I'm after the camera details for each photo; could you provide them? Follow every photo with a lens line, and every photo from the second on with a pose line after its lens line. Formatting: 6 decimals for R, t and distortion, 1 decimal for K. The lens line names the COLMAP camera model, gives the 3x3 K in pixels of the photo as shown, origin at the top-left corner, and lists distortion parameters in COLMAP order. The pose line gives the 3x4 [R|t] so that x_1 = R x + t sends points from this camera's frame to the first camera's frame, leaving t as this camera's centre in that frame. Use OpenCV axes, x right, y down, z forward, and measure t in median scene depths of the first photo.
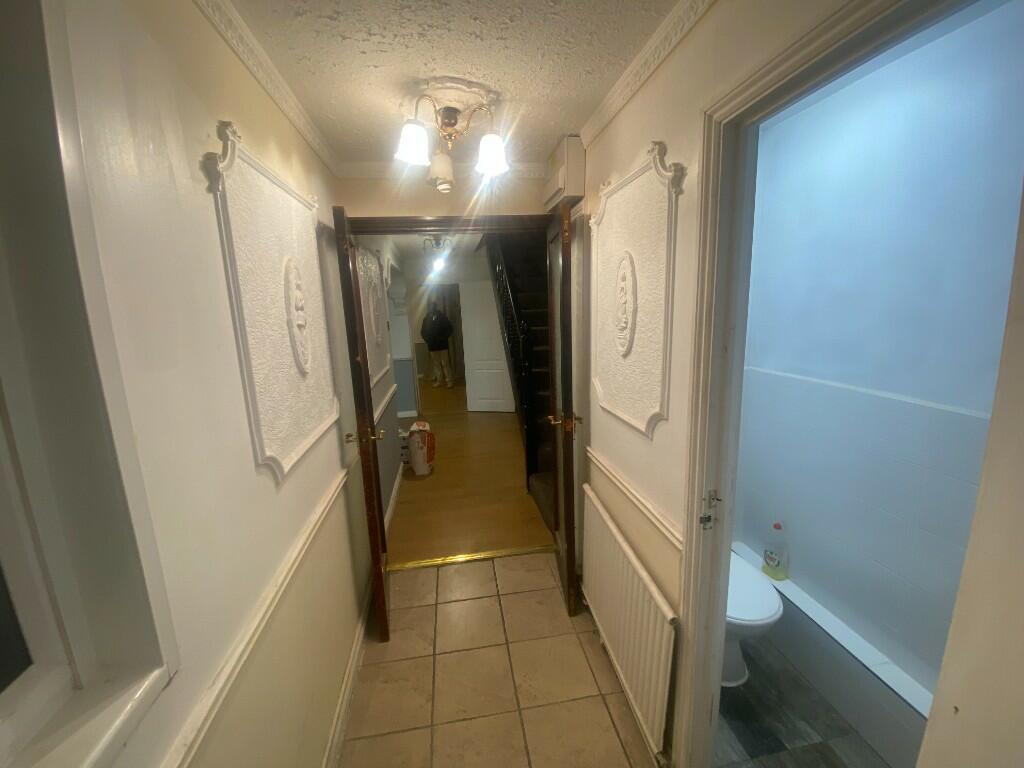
lens RADIAL K [[421.2, 0, 511.6], [0, 421.2, 387.3], [0, 0, 1]] dist [0.048145, -0.029197]
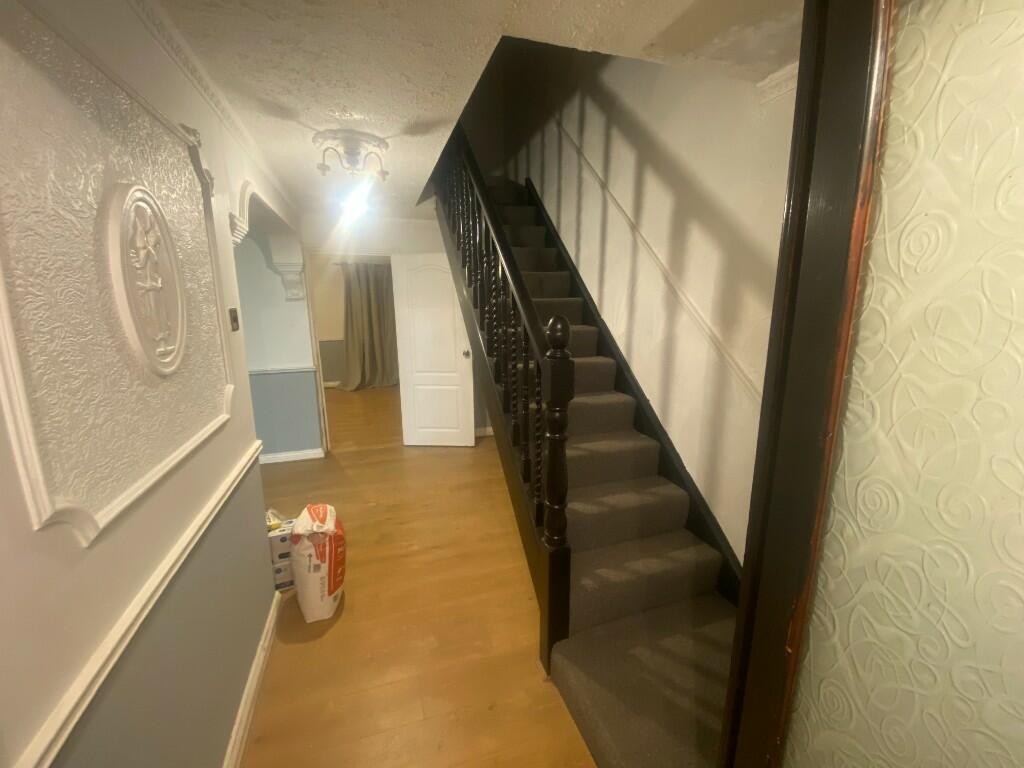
lens RADIAL K [[421.2, 0, 511.6], [0, 421.2, 387.3], [0, 0, 1]] dist [0.048145, -0.029197]
pose [[0.986183, 0.001522, 0.165653, -0.071266], [-0.004179, 0.999868, 0.015691, -0.075559], [-0.165607, -0.016167, 0.986059, 0.472217]]
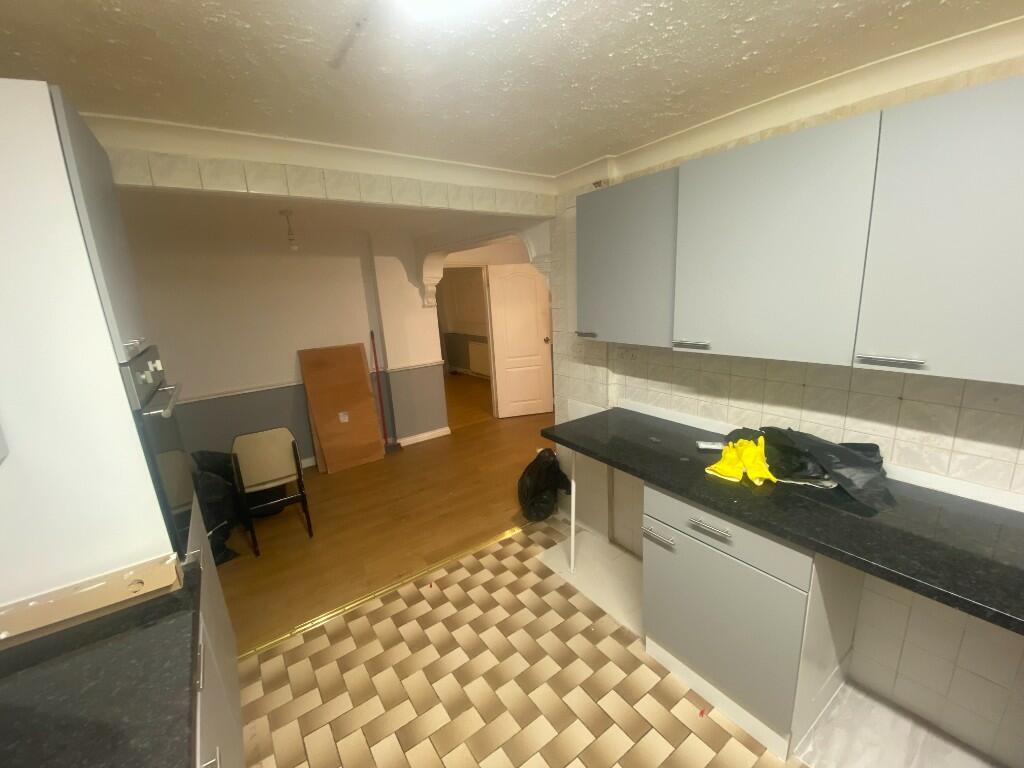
lens RADIAL K [[421.2, 0, 511.6], [0, 421.2, 387.3], [0, 0, 1]] dist [0.048145, -0.029197]
pose [[0.896730, -0.110772, 0.428491, -0.685220], [0.100735, 0.993844, 0.046111, -0.064934], [-0.430961, 0.001815, 0.902369, 0.357372]]
